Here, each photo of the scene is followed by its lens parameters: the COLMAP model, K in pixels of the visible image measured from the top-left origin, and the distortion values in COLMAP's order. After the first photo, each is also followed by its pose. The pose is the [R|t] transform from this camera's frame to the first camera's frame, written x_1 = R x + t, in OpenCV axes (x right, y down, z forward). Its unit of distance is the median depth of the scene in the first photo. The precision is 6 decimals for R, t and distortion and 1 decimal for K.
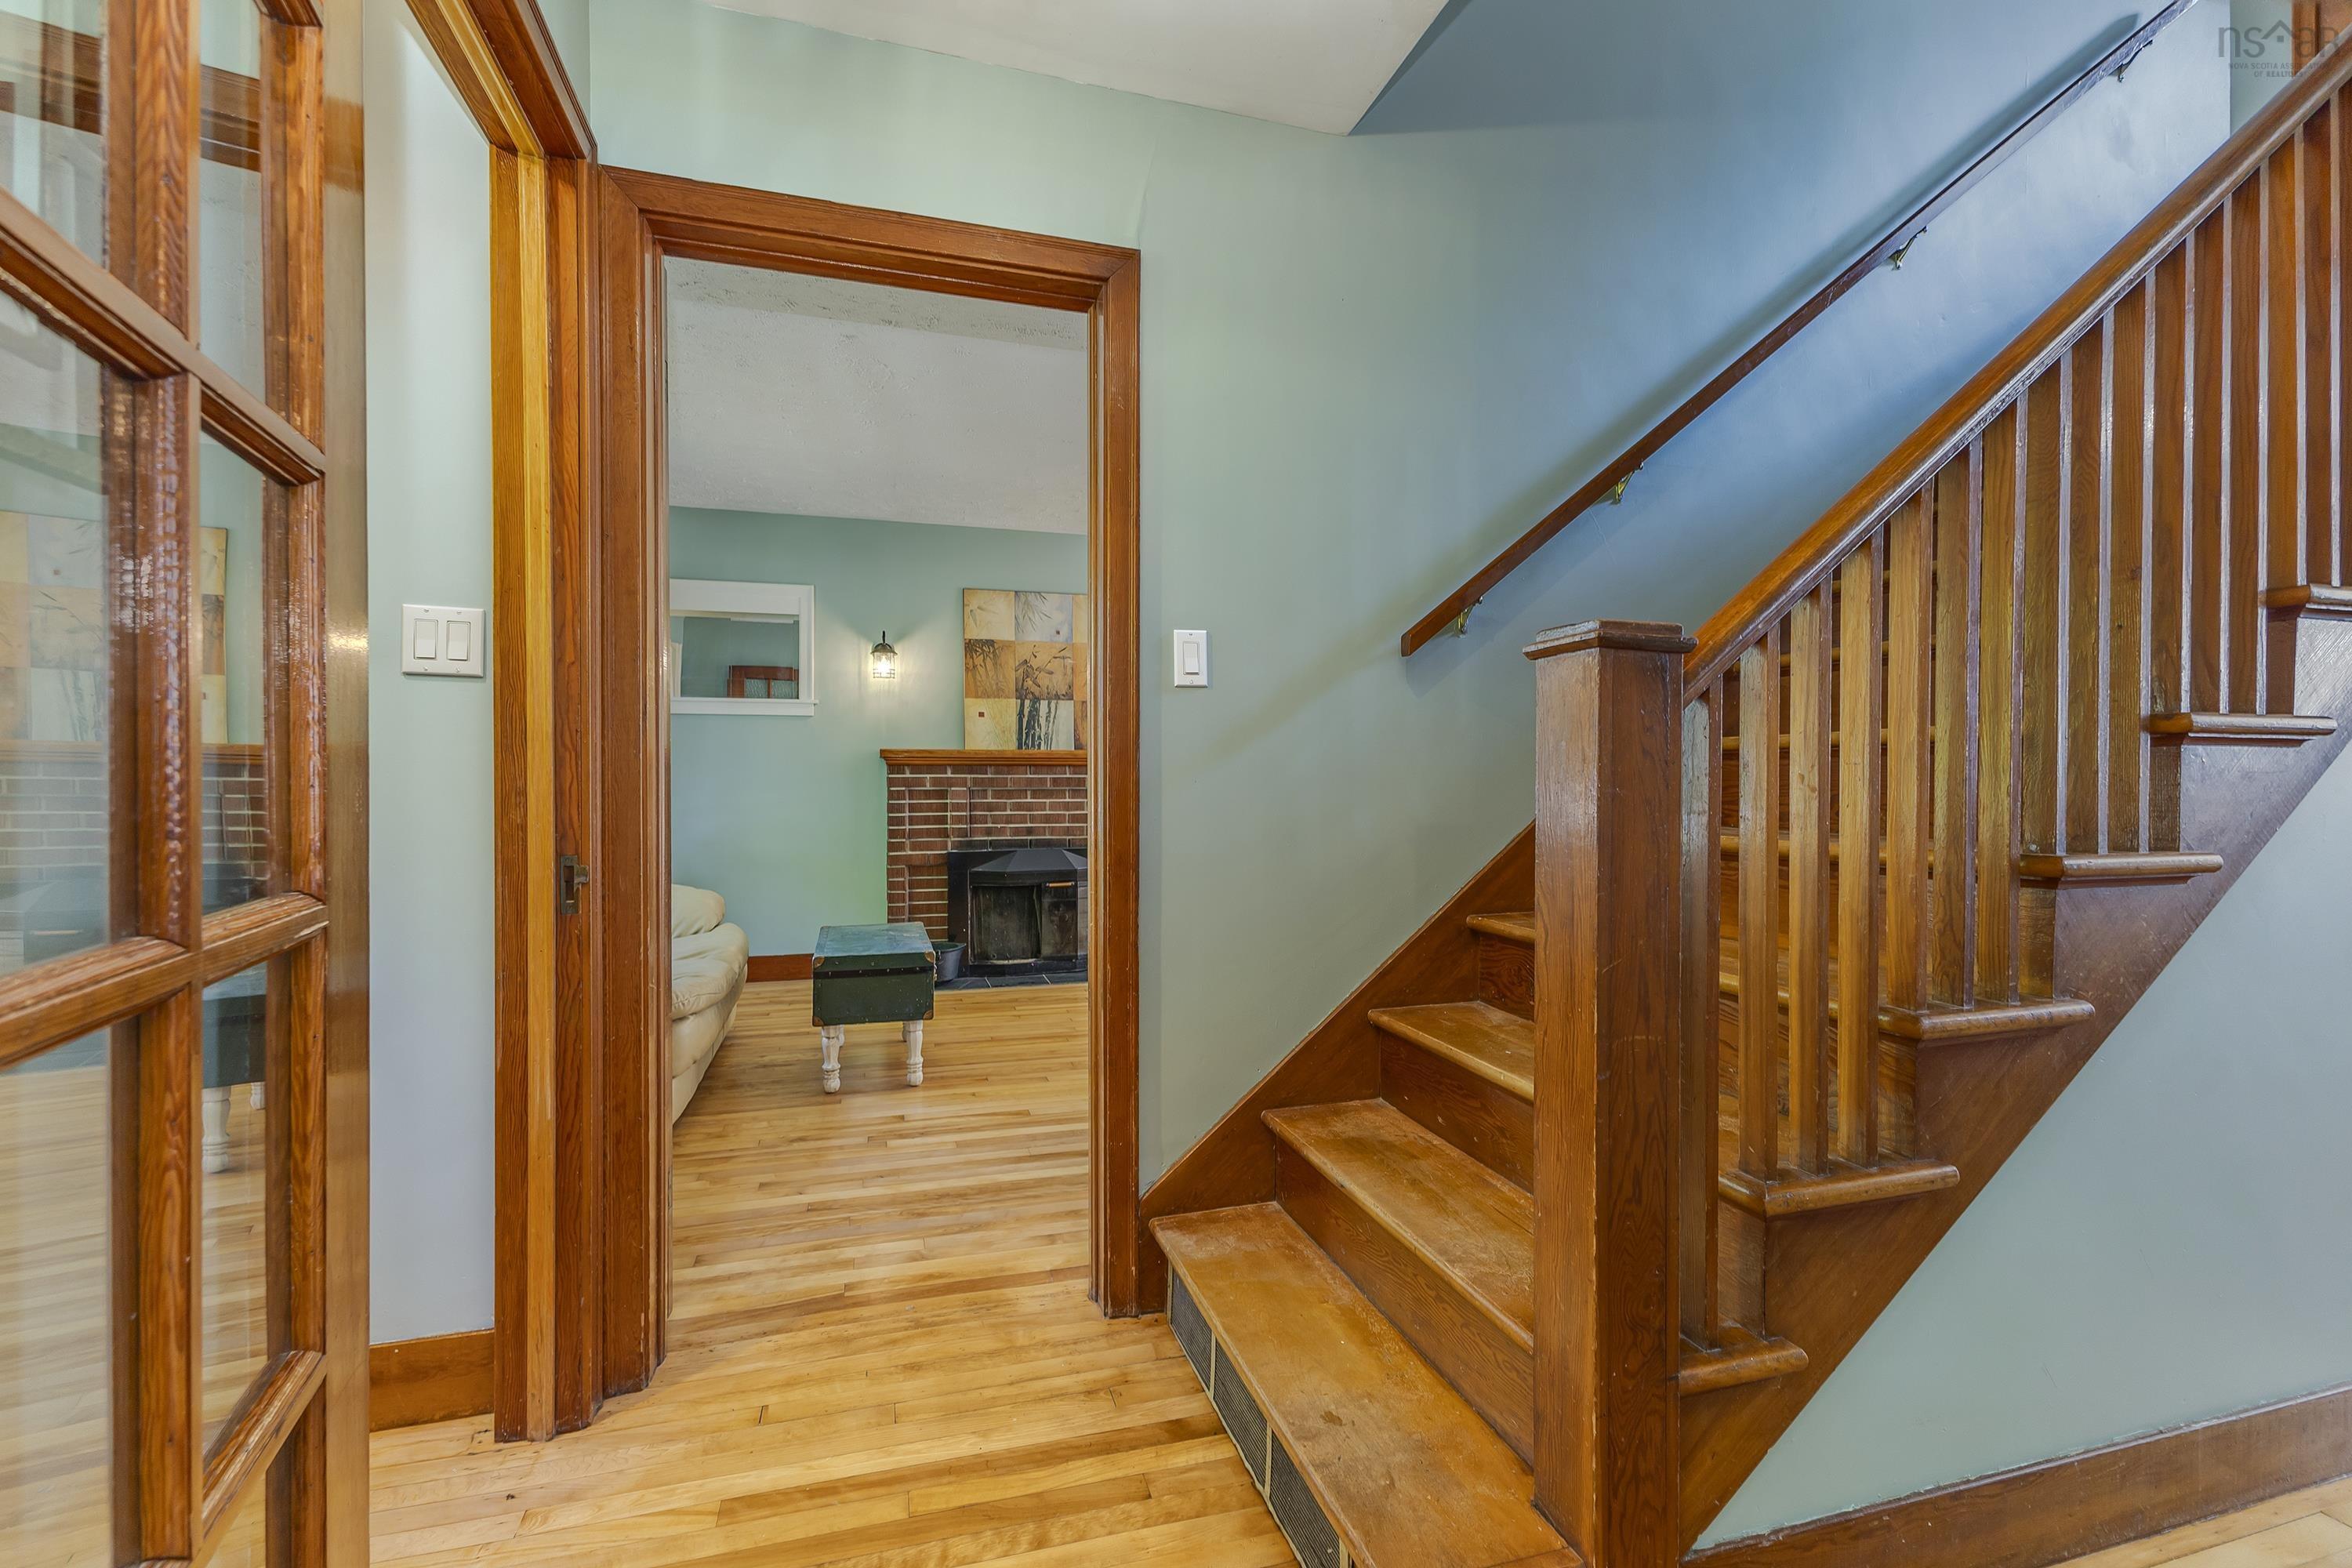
lens RADIAL K [[1014.3, 0, 1168.5], [0, 1014.3, 782.6], [0, 0, 1]] dist [0.010119, -0.001029]
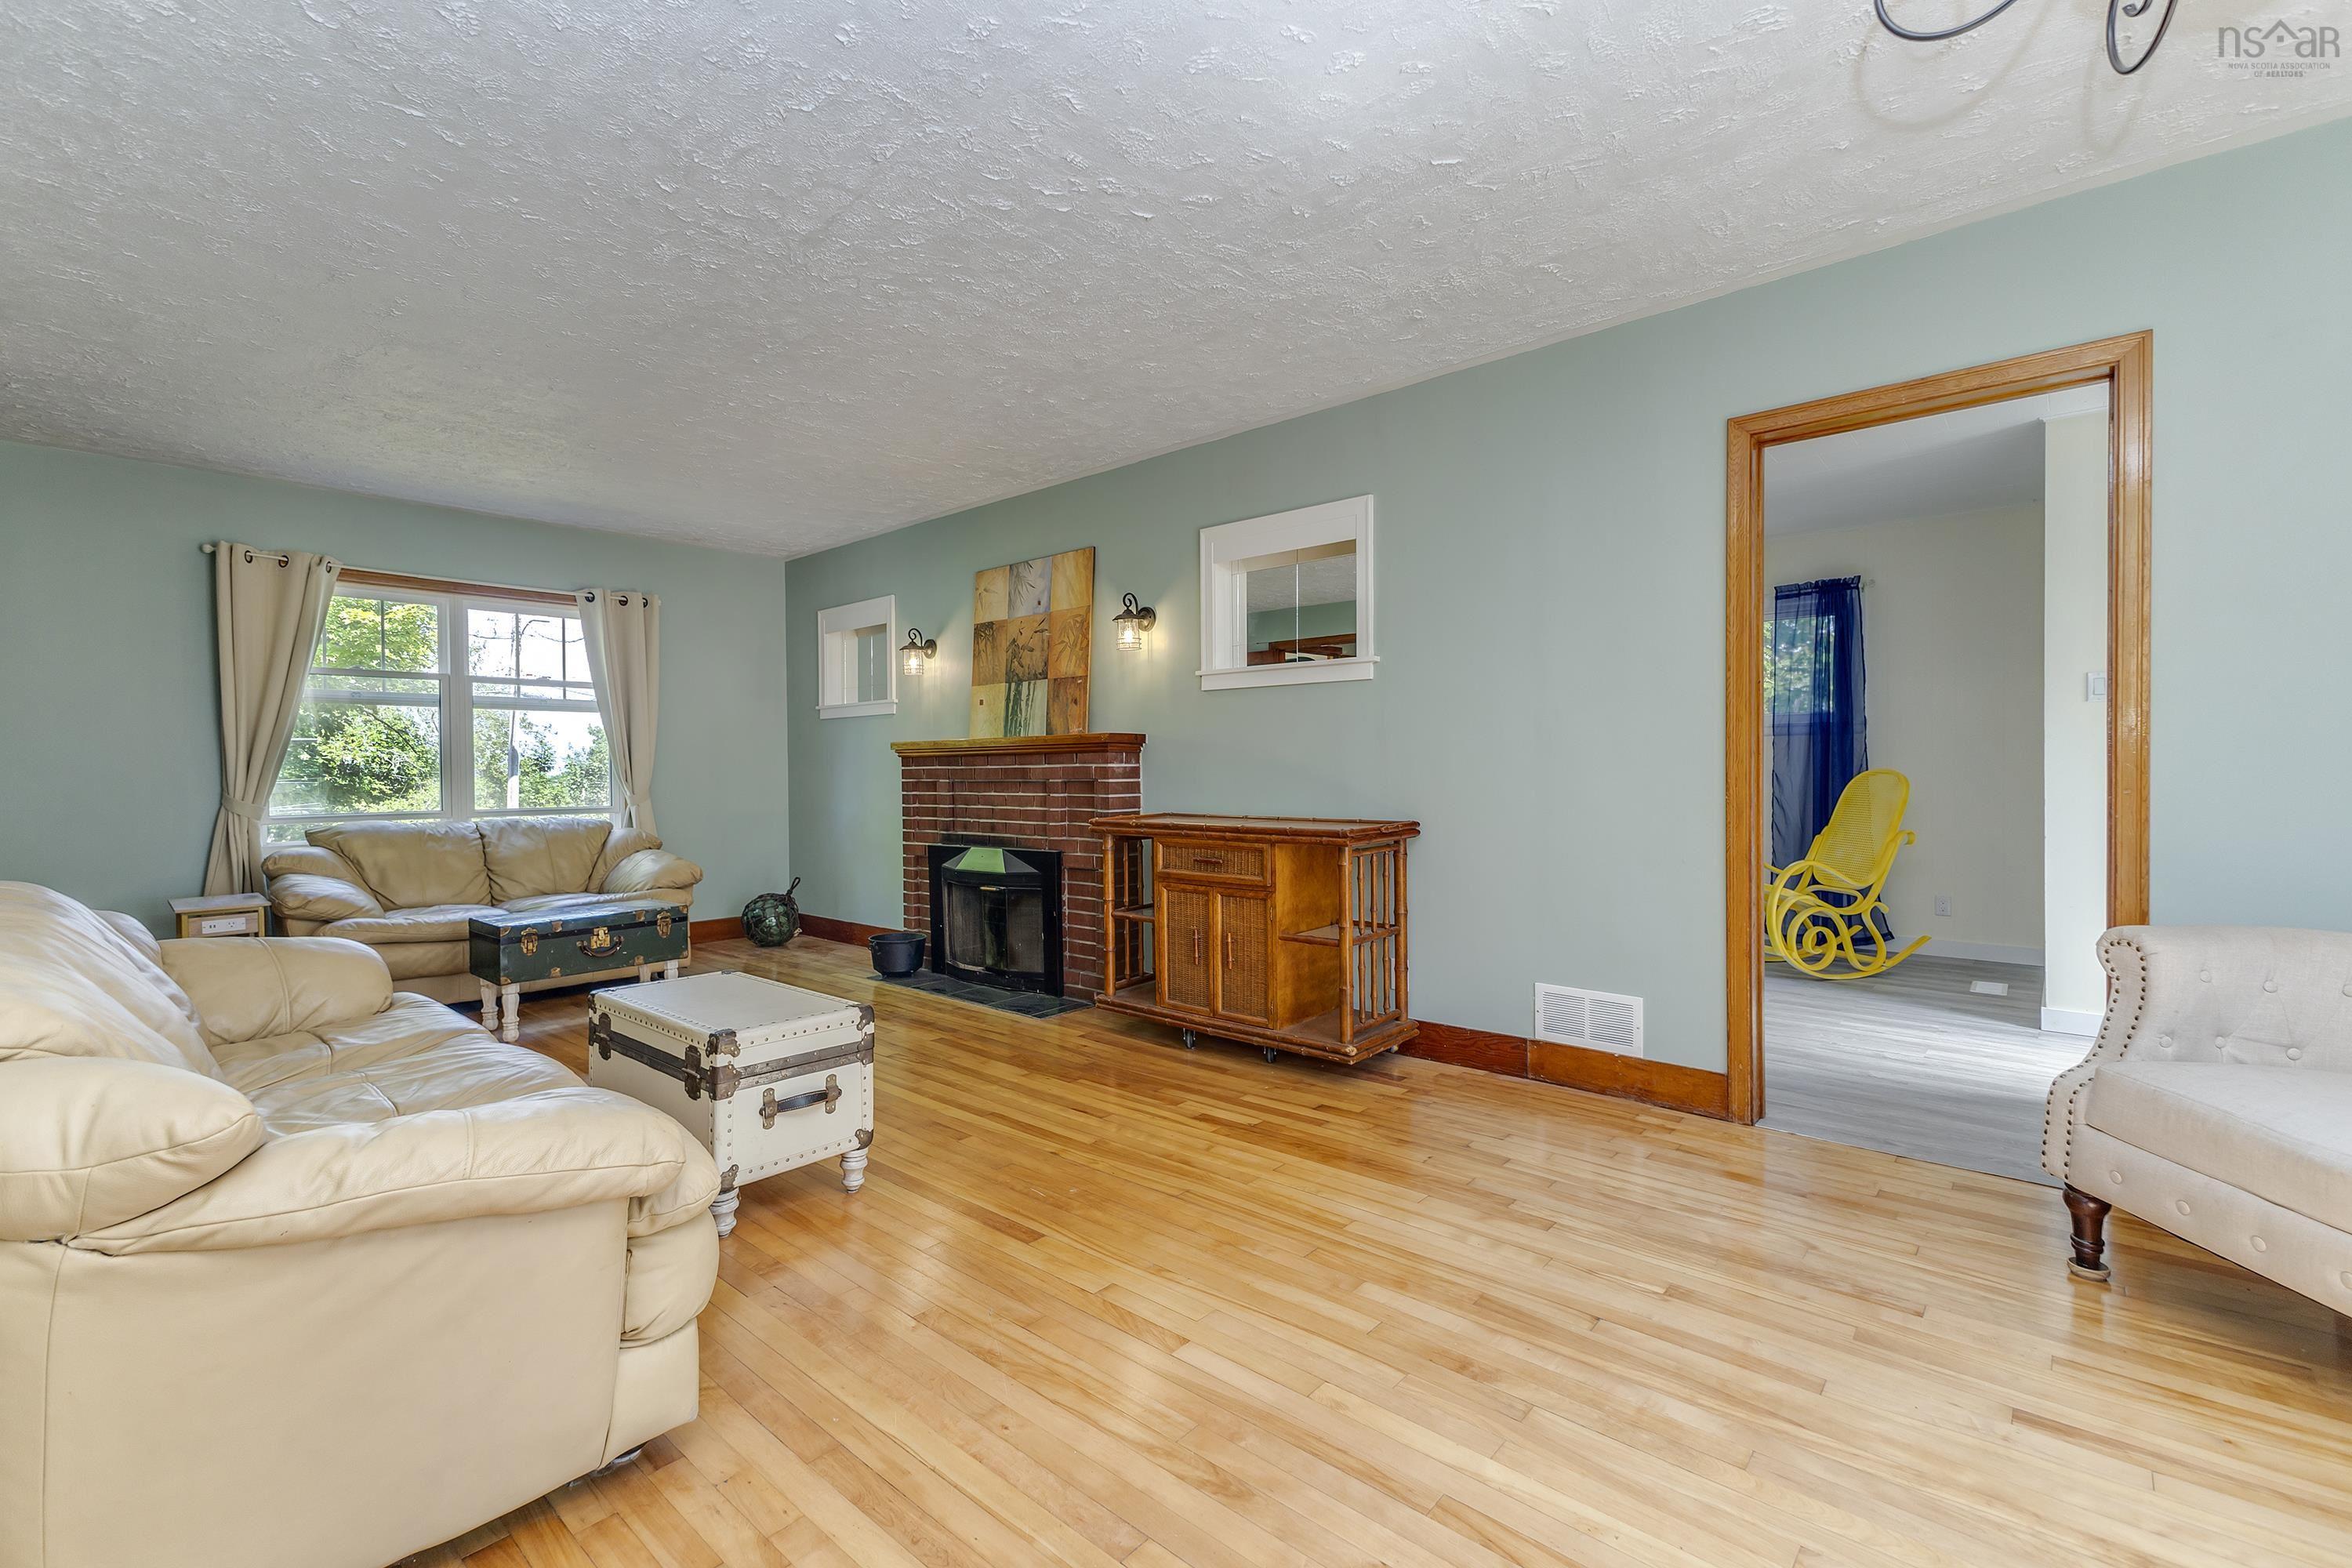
lens RADIAL K [[1014.3, 0, 1180.6], [0, 1014.3, 777.5], [0, 0, 1]] dist [0.010119, -0.001029]
pose [[0.541310, 0.000773, -0.840823, 2.179312], [0.005806, 0.999972, 0.004658, -0.000918], [0.840803, -0.007403, 0.541291, 1.963724]]
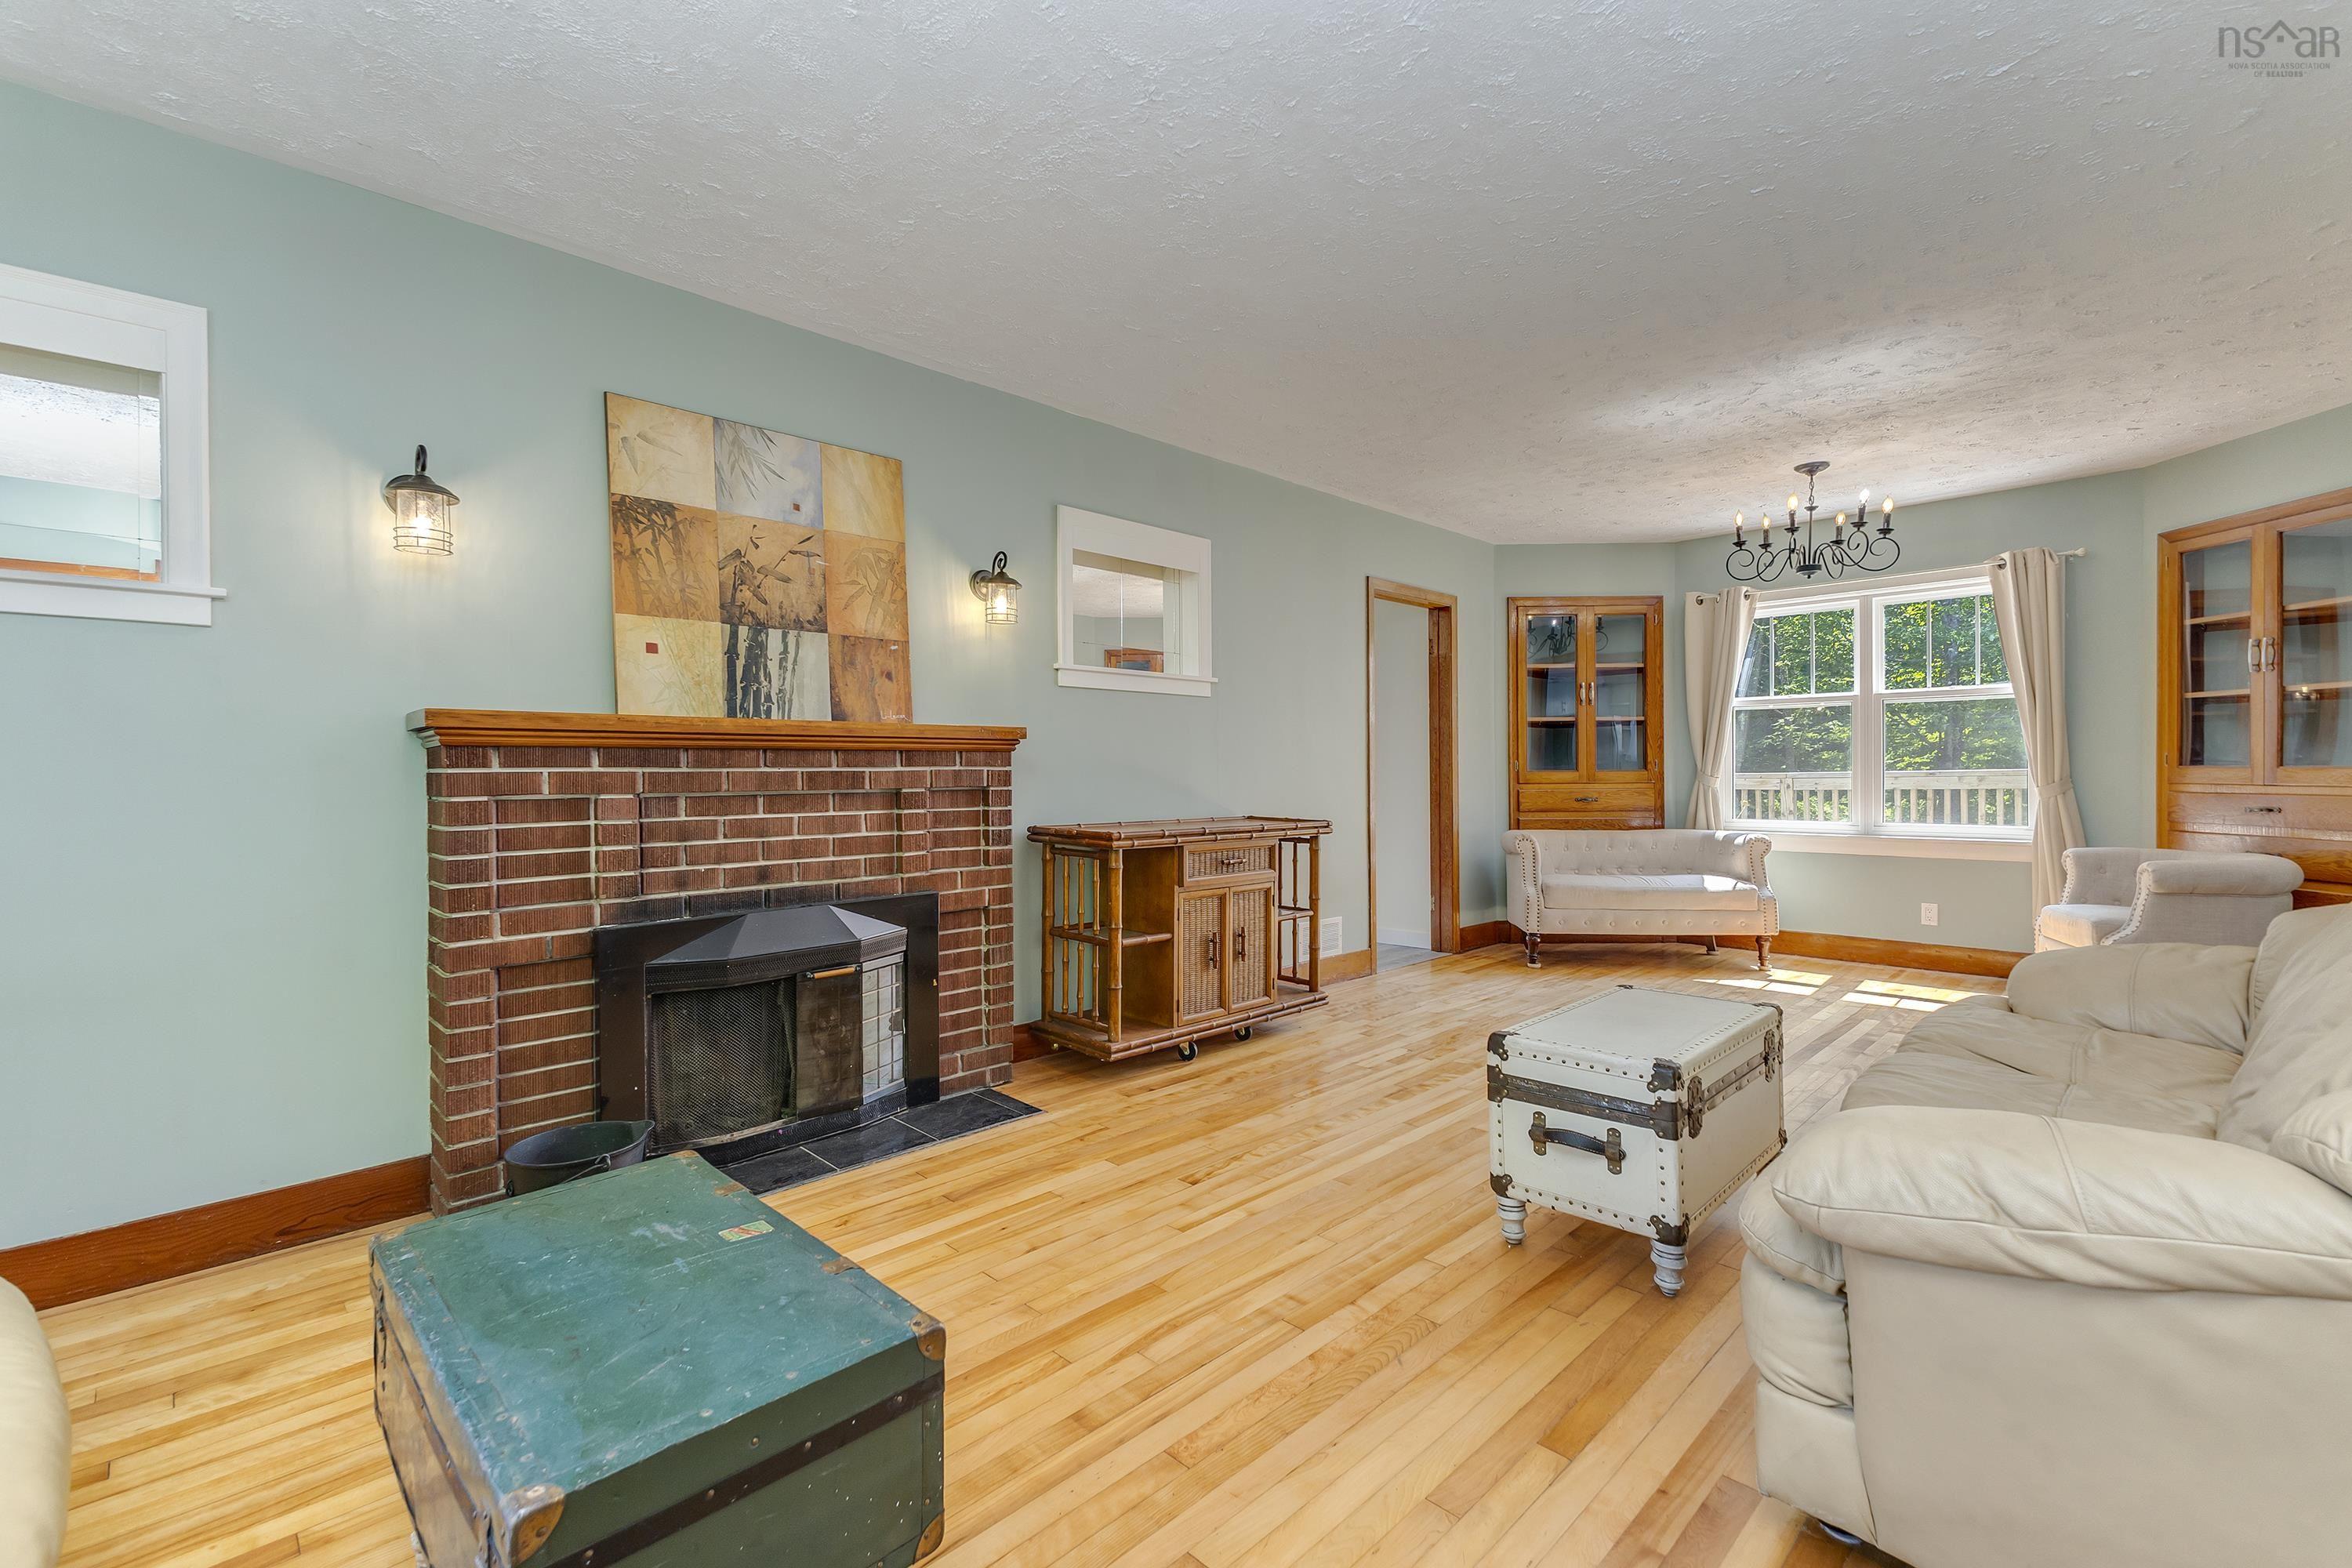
lens RADIAL K [[1014.3, 0, 1179.1], [0, 1014.3, 778.0], [0, 0, 1]] dist [0.010119, -0.001029]
pose [[0.877270, -0.009933, 0.479895, -0.603074], [0.009757, 0.999948, 0.002860, -0.004797], [-0.479898, 0.002173, 0.877321, 1.319839]]
